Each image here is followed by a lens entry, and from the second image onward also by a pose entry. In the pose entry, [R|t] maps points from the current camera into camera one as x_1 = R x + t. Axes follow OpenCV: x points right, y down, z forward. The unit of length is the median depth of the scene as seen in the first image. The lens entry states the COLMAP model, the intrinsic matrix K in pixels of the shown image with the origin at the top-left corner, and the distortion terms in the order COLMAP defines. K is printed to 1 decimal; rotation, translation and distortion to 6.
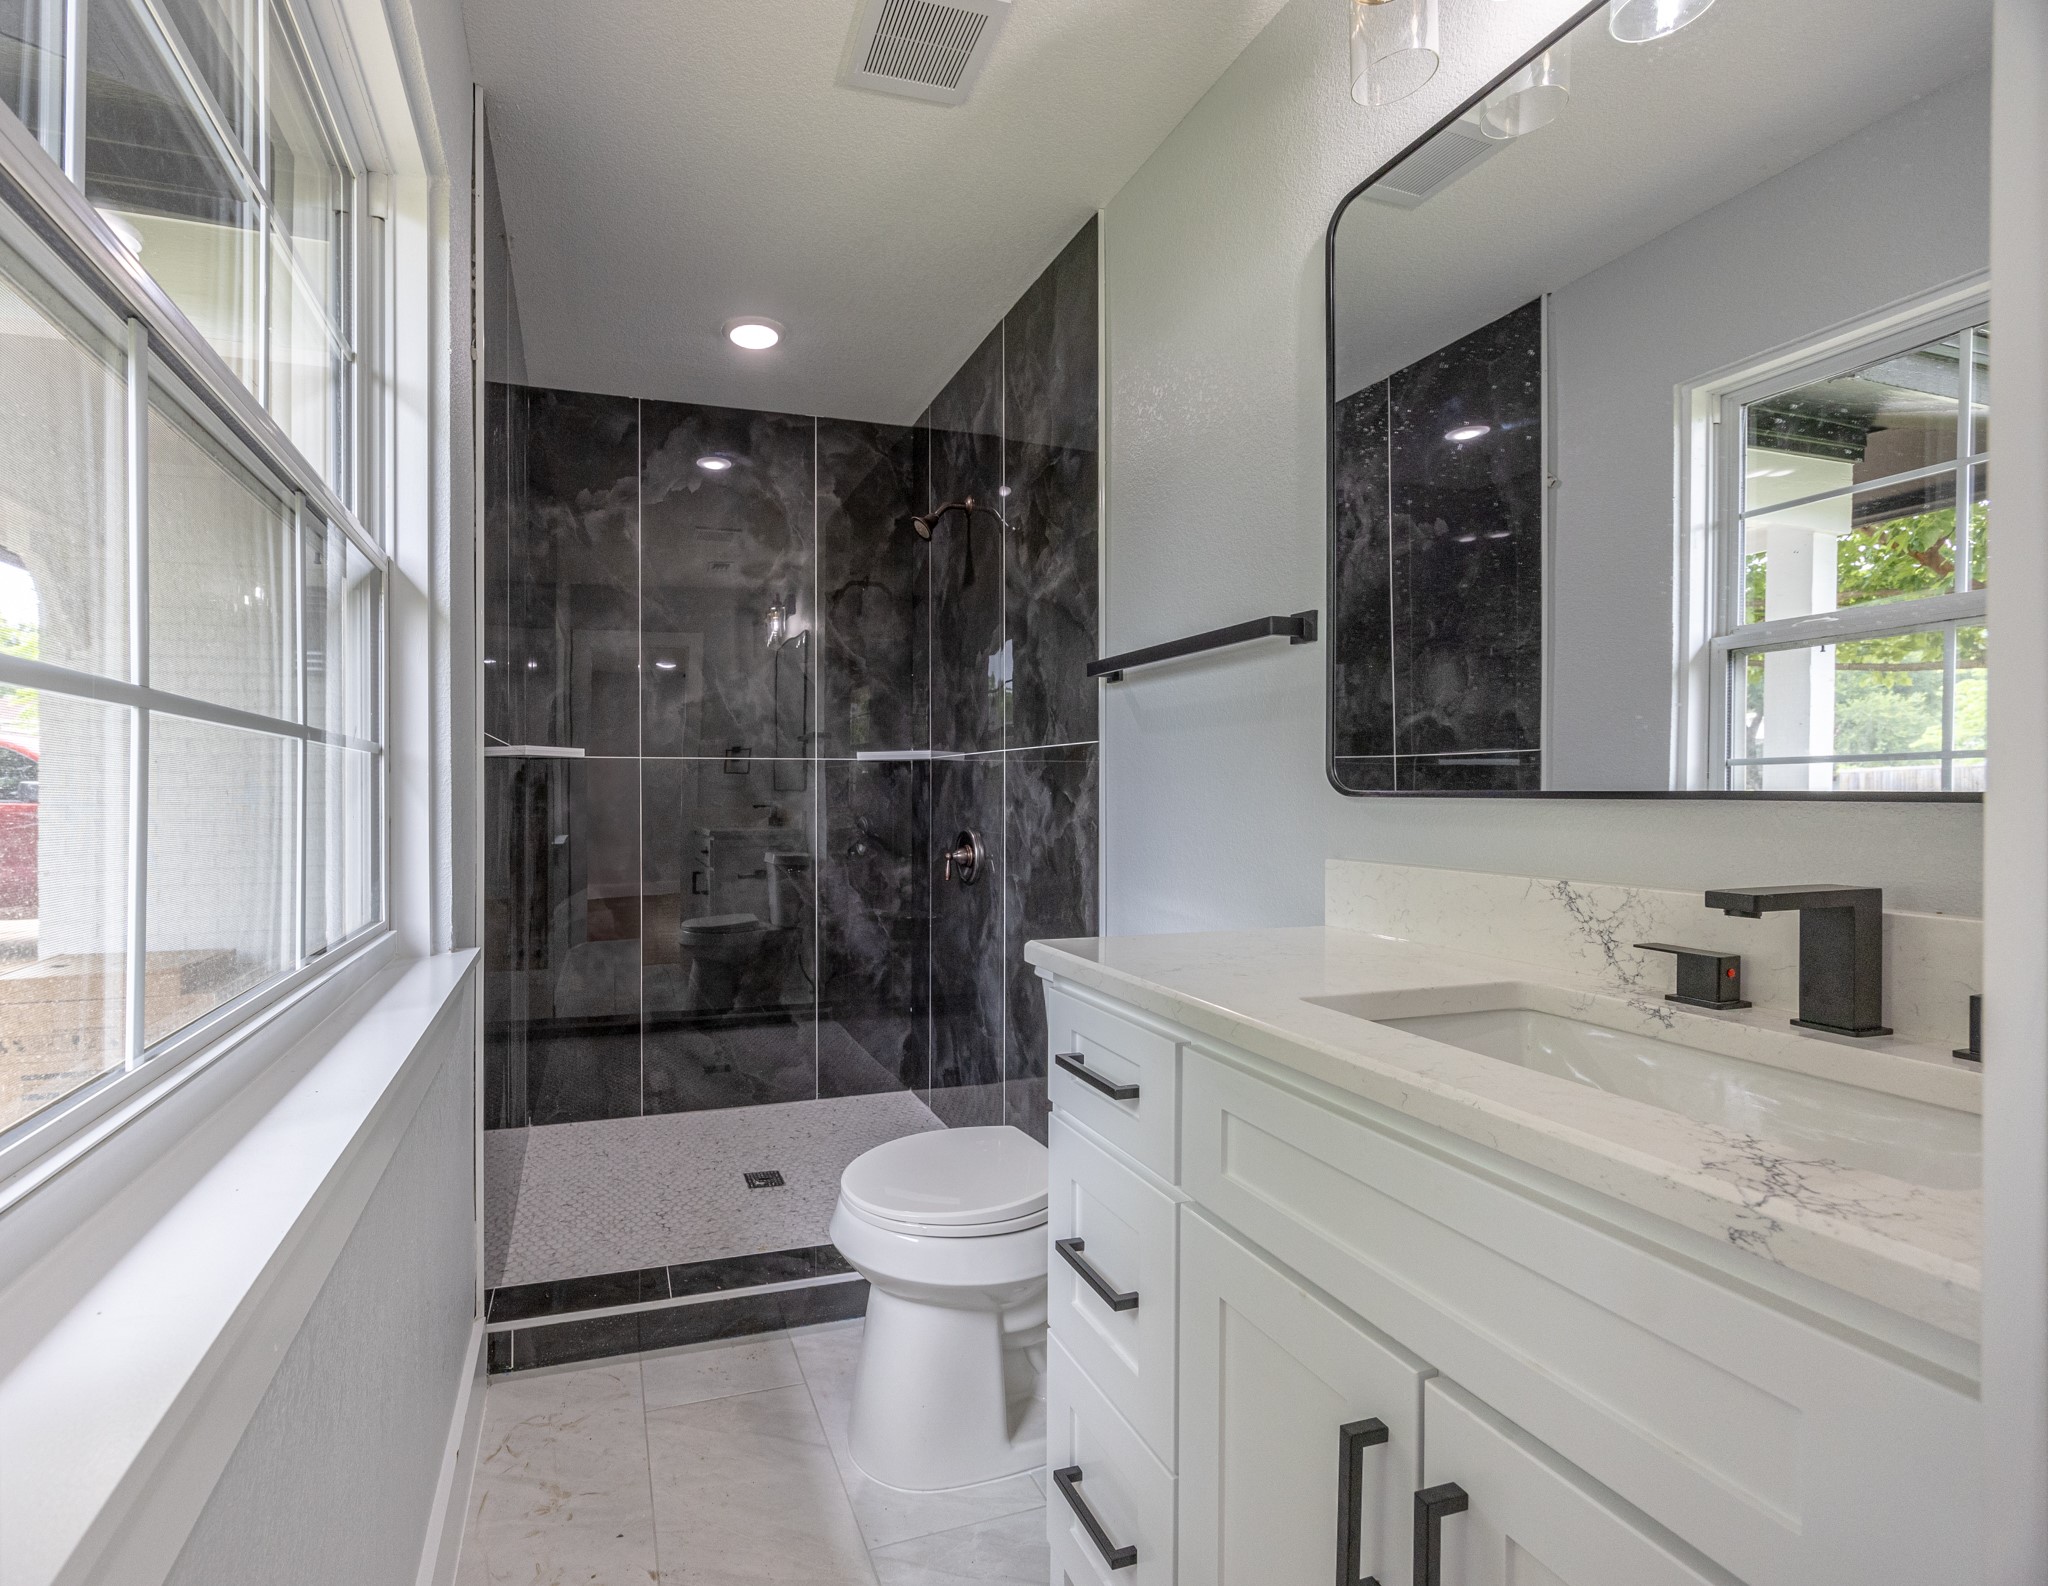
lens RADIAL K [[1186.2, 0, 1024.0], [0, 1186.2, 793.0], [0, 0, 1]] dist [0.002631, 0.000301]
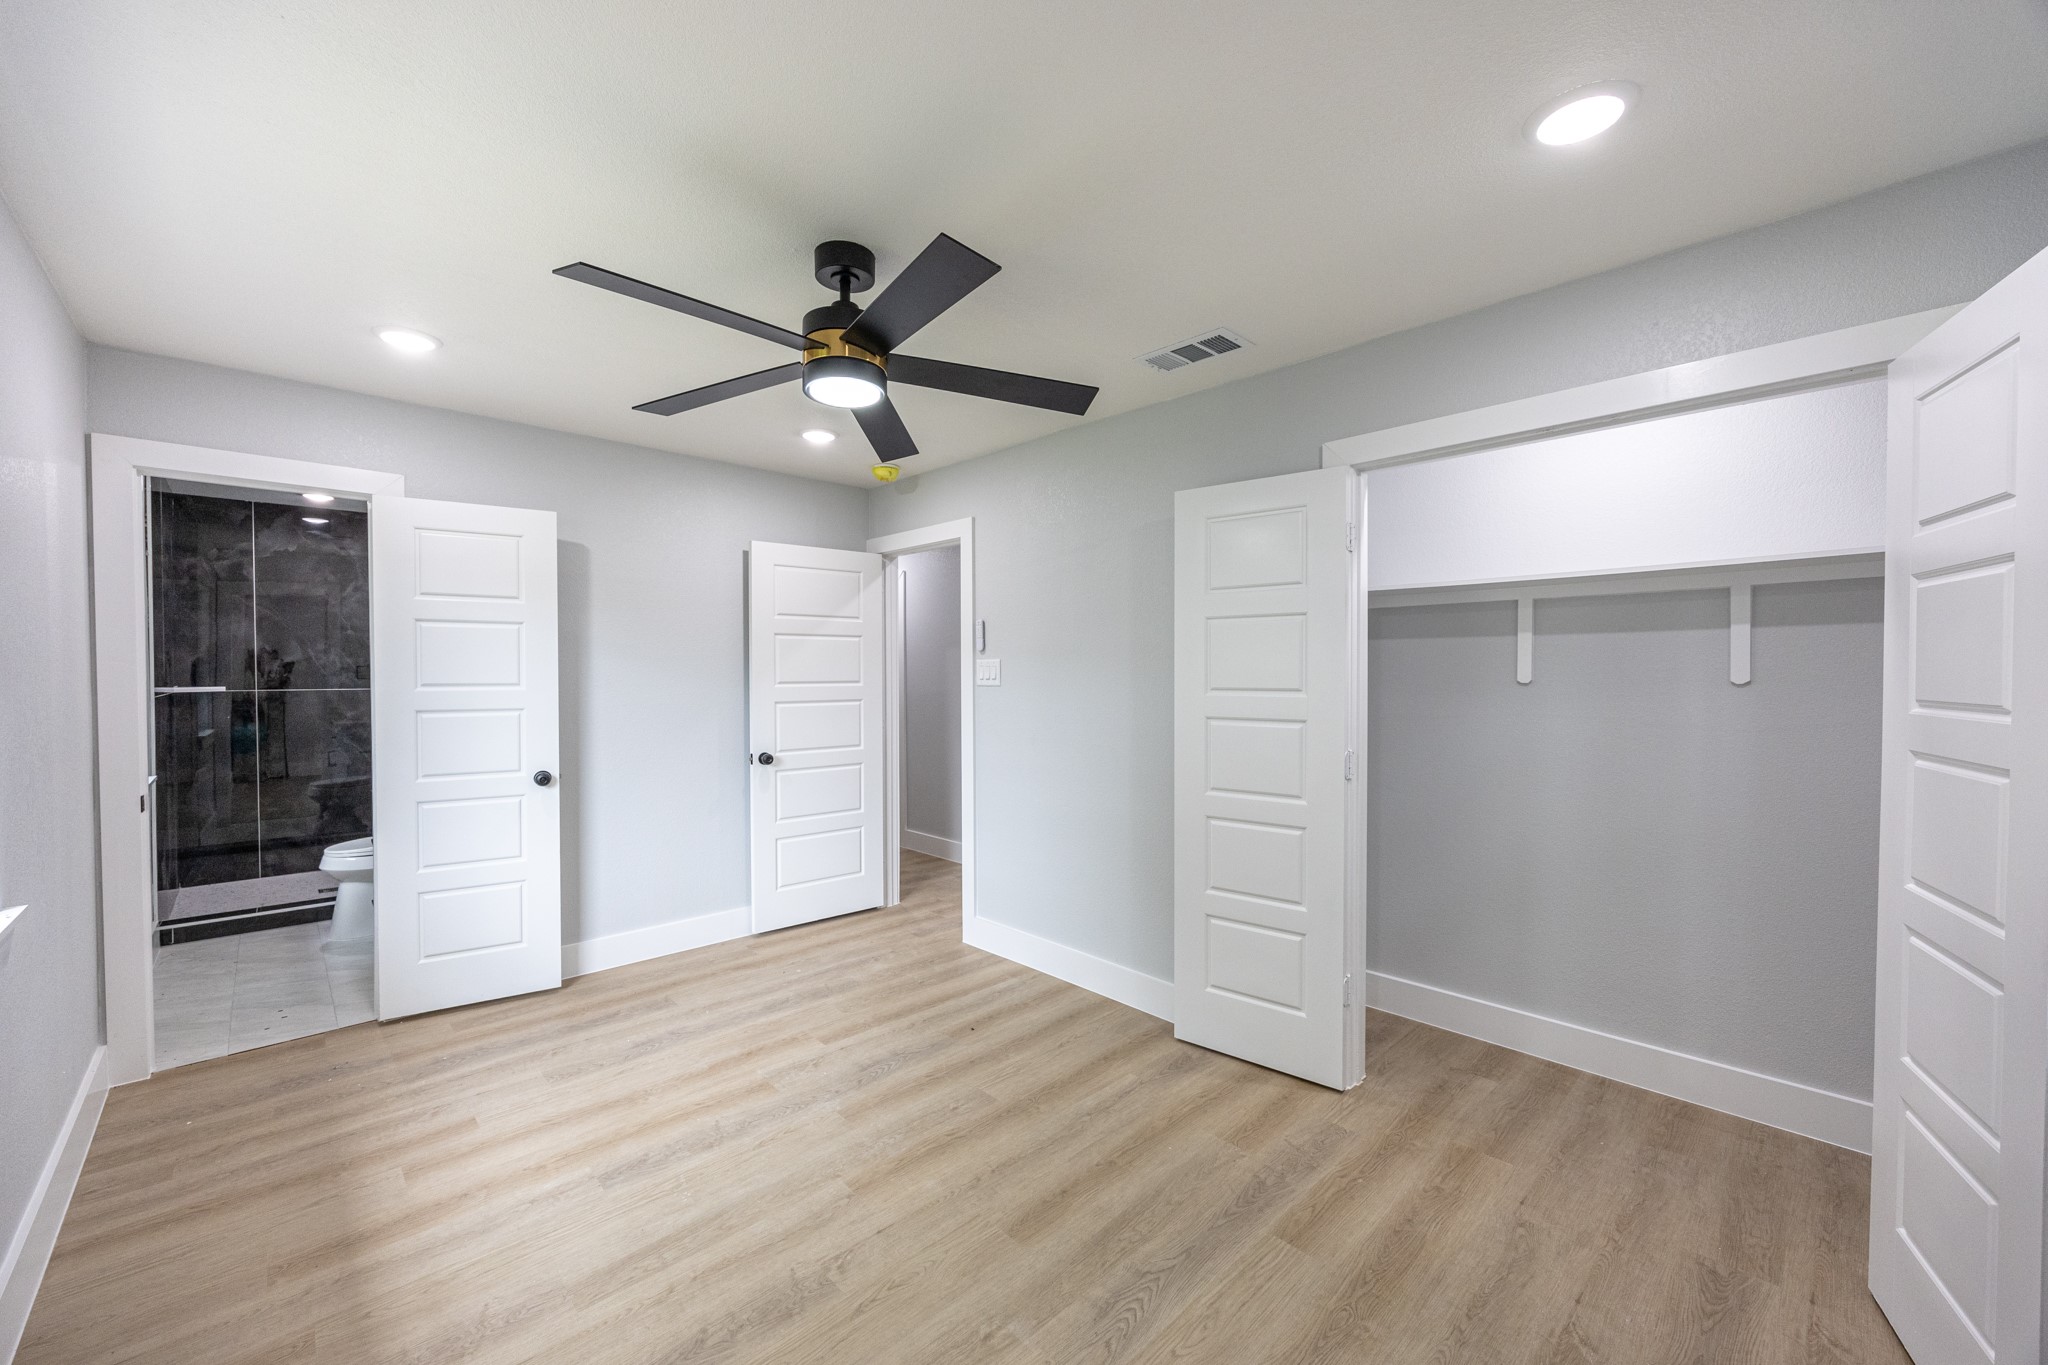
lens RADIAL K [[801.7, 0, 1049.2], [0, 801.7, 687.6], [0, 0, 1]] dist [-0.000990, -0.000497]
pose [[0.908272, -0.011542, 0.418220, 0.300362], [0.007478, 0.999908, 0.011355, -0.040440], [-0.418312, -0.007186, 0.908275, -0.711627]]
